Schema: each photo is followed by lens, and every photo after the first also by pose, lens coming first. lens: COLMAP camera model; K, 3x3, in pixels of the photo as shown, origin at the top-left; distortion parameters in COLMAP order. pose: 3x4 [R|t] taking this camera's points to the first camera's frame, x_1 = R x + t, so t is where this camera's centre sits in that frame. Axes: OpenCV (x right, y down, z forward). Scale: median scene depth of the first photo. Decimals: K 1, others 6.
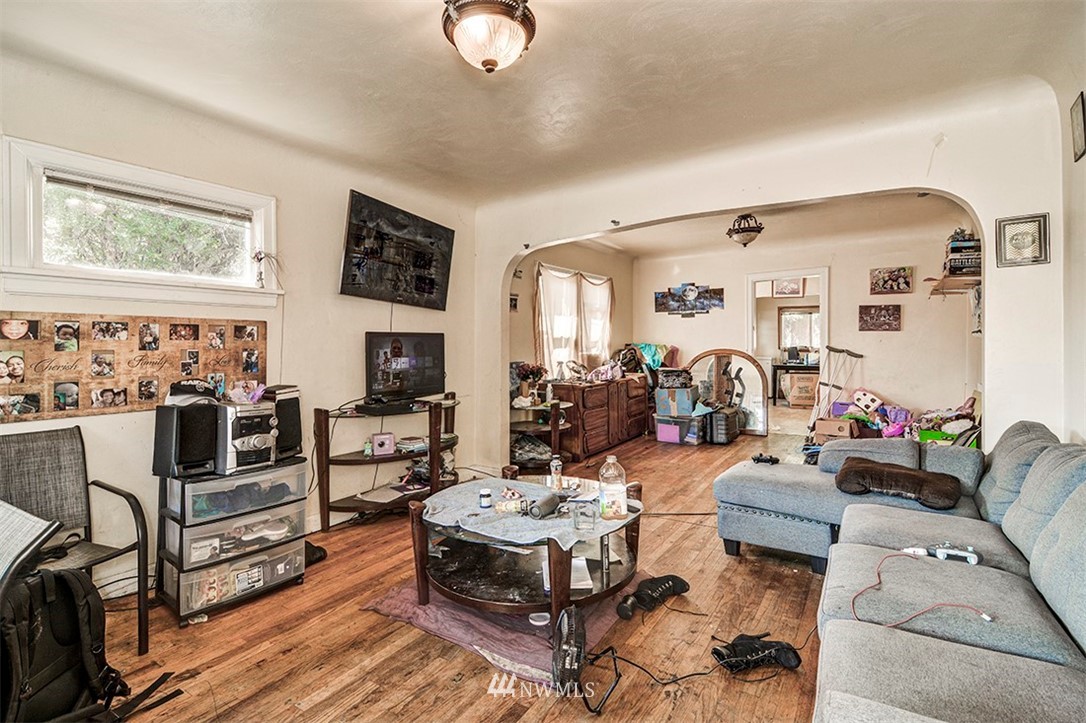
lens RADIAL K [[505.9, 0, 533.4], [0, 505.9, 342.0], [0, 0, 1]] dist [-0.002301, -0.000536]
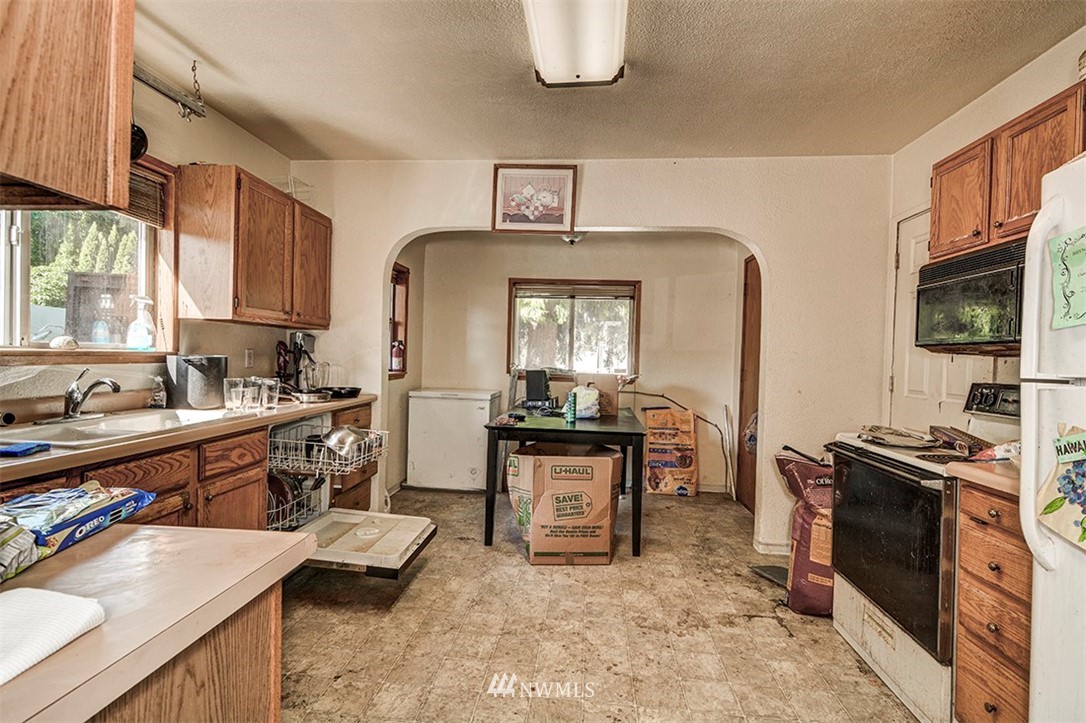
lens RADIAL K [[505.9, 0, 542.8], [0, 505.9, 360.9], [0, 0, 1]] dist [-0.002301, -0.000536]
pose [[0.870885, 0.026117, 0.490792, 0.516730], [-0.030710, 0.999527, 0.001304, 0.001634], [-0.490526, -0.016208, 0.871276, 1.049796]]
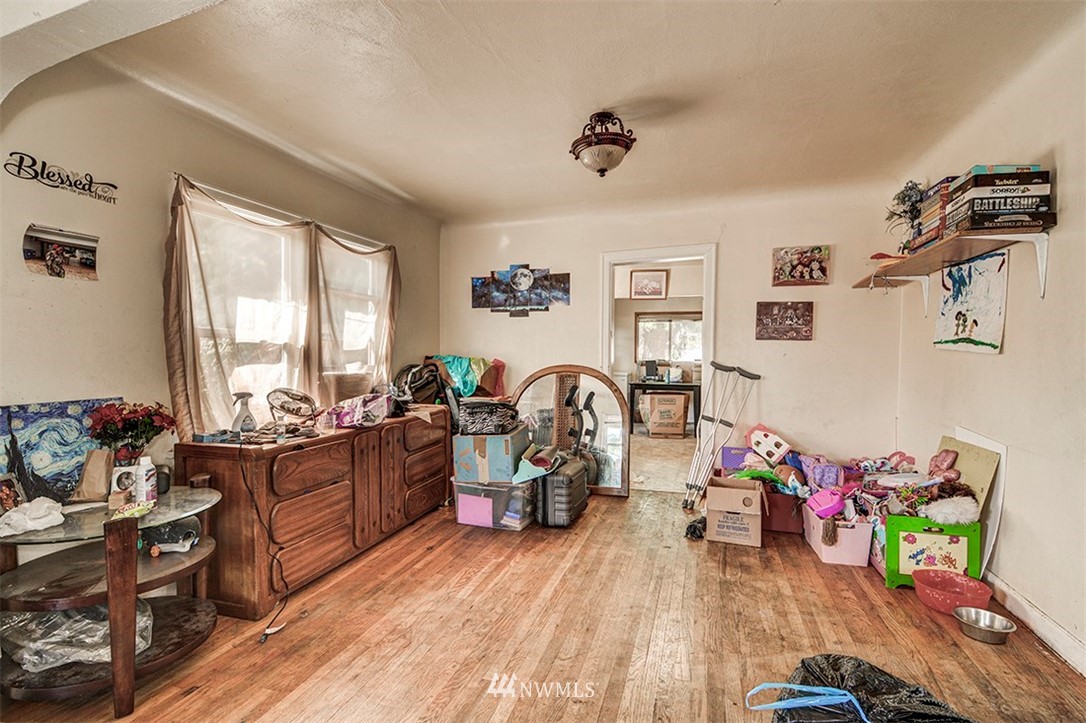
lens RADIAL K [[505.9, 0, 541.9], [0, 505.9, 363.0], [0, 0, 1]] dist [-0.002301, -0.000536]
pose [[0.958753, 0.002943, 0.284225, 0.173084], [-0.008998, 0.999759, 0.020002, -0.001782], [-0.284098, -0.021735, 0.958549, 0.421121]]
